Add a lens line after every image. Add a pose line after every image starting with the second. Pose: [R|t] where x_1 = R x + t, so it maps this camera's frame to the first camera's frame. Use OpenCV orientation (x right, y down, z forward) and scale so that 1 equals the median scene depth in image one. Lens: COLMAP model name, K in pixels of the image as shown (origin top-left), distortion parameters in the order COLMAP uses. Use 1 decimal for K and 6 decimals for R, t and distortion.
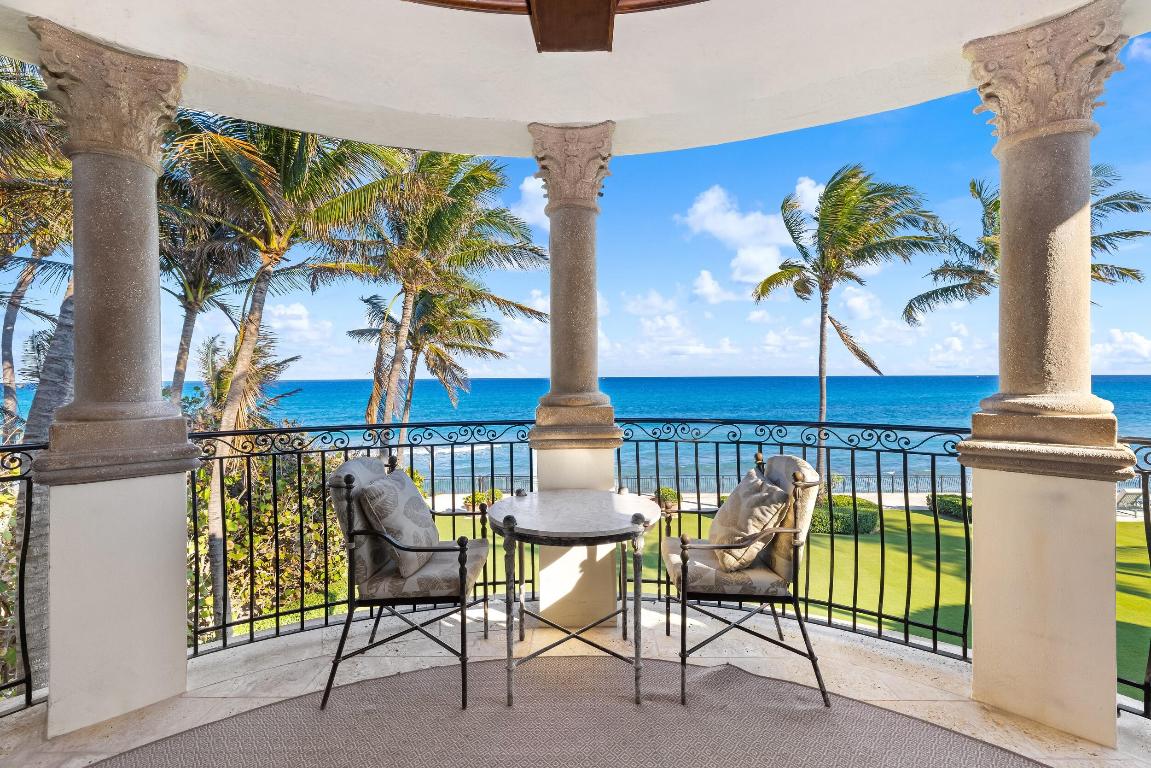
lens RADIAL K [[520.0, 0, 575.2], [0, 520.0, 380.4], [0, 0, 1]] dist [0.002198, 0.000650]
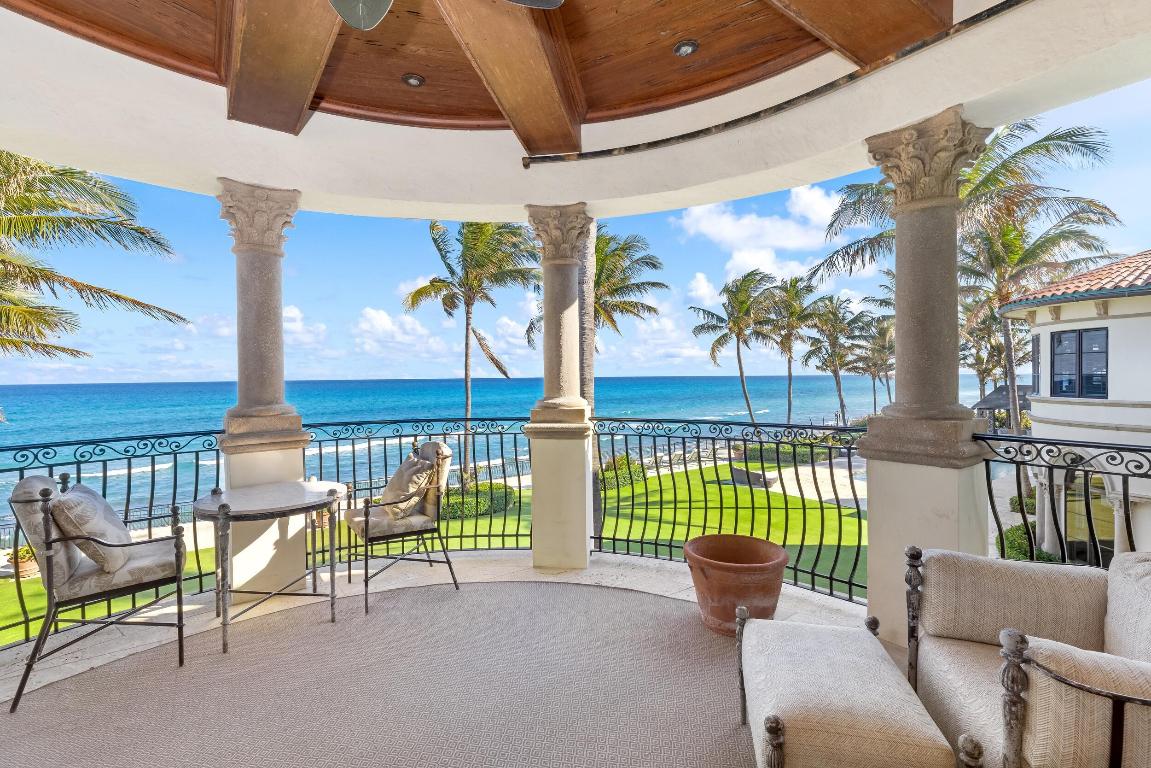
lens RADIAL K [[520.0, 0, 575.2], [0, 520.0, 380.4], [0, 0, 1]] dist [0.002198, 0.000650]
pose [[0.800116, -0.007841, 0.599794, -0.154782], [0.010632, 0.999943, -0.001111, -0.025379], [-0.599751, 0.007266, 0.800154, -0.421686]]
